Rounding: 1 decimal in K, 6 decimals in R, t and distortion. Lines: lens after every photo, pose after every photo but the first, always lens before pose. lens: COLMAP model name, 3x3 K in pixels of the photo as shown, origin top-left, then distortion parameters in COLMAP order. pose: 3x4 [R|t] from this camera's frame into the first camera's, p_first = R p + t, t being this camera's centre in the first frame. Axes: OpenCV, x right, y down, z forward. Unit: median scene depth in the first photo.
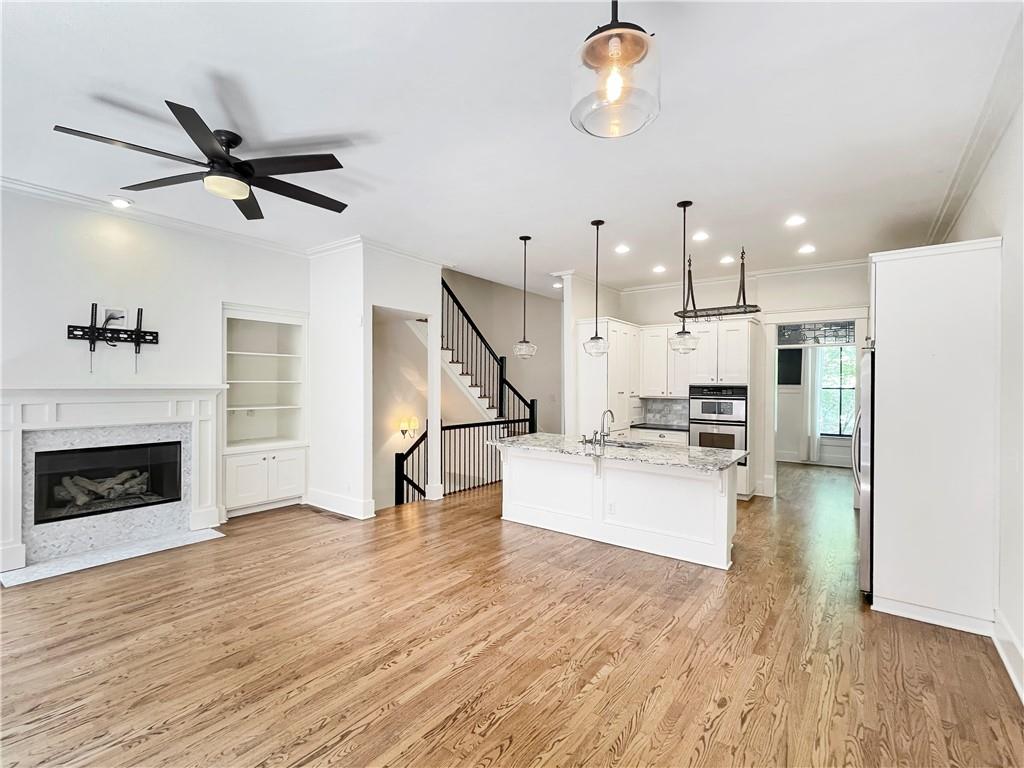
lens RADIAL K [[479.4, 0, 508.5], [0, 479.4, 389.7], [0, 0, 1]] dist [-0.000171, -0.000151]
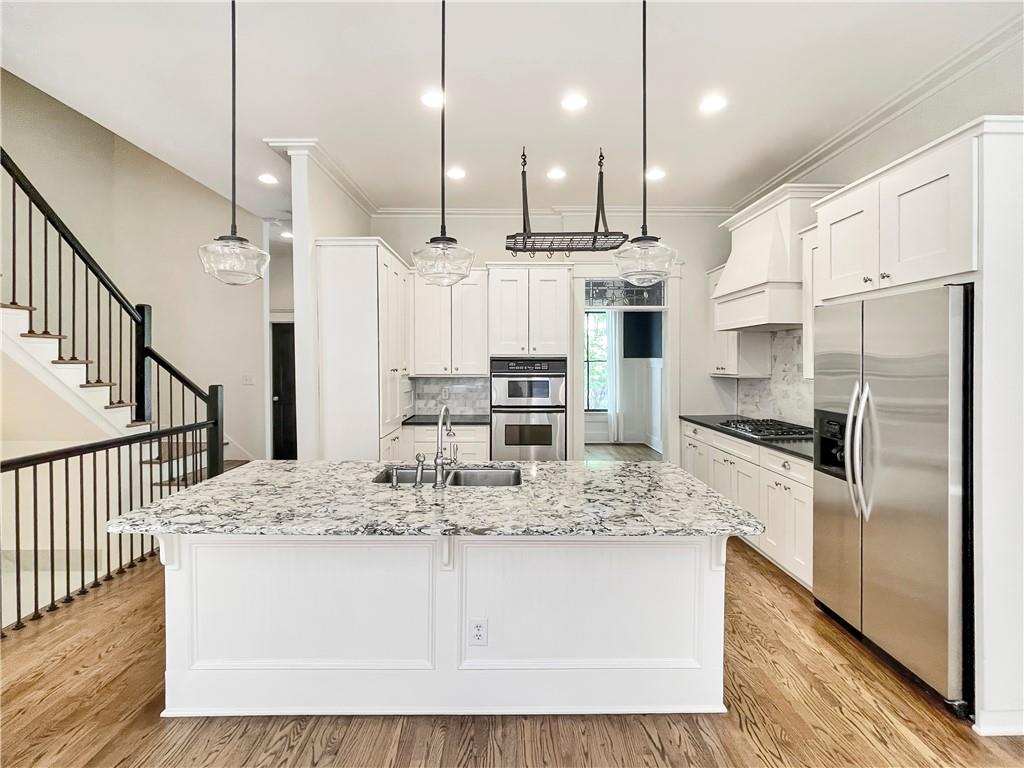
lens RADIAL K [[487.1, 0, 511.5], [0, 487.1, 365.4], [0, 0, 1]] dist [-0.001126, -0.000328]
pose [[0.793845, -0.013154, 0.607977, -0.025280], [0.014328, 0.999893, 0.002926, 0.001394], [-0.607951, 0.006388, 0.793949, 0.529663]]
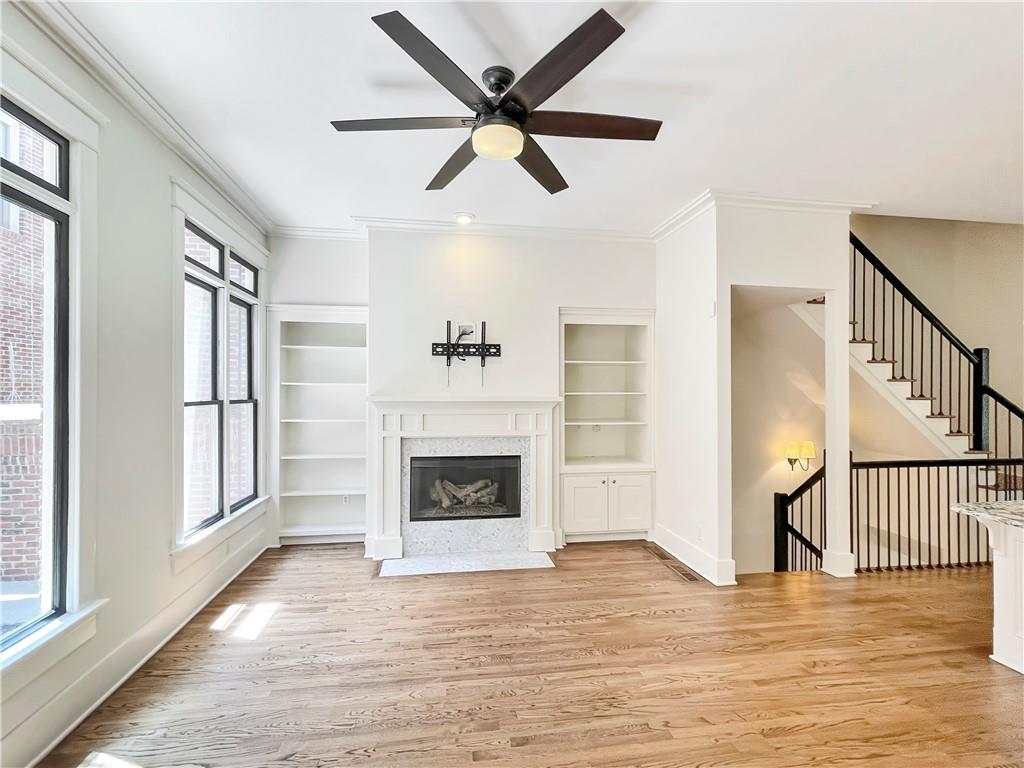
lens RADIAL K [[479.4, 0, 508.5], [0, 479.4, 389.7], [0, 0, 1]] dist [-0.000171, -0.000151]
pose [[0.713410, -0.010089, -0.700674, -0.021009], [-0.004540, 0.999809, -0.019018, -0.006203], [0.700732, 0.016749, 0.713228, 0.264105]]
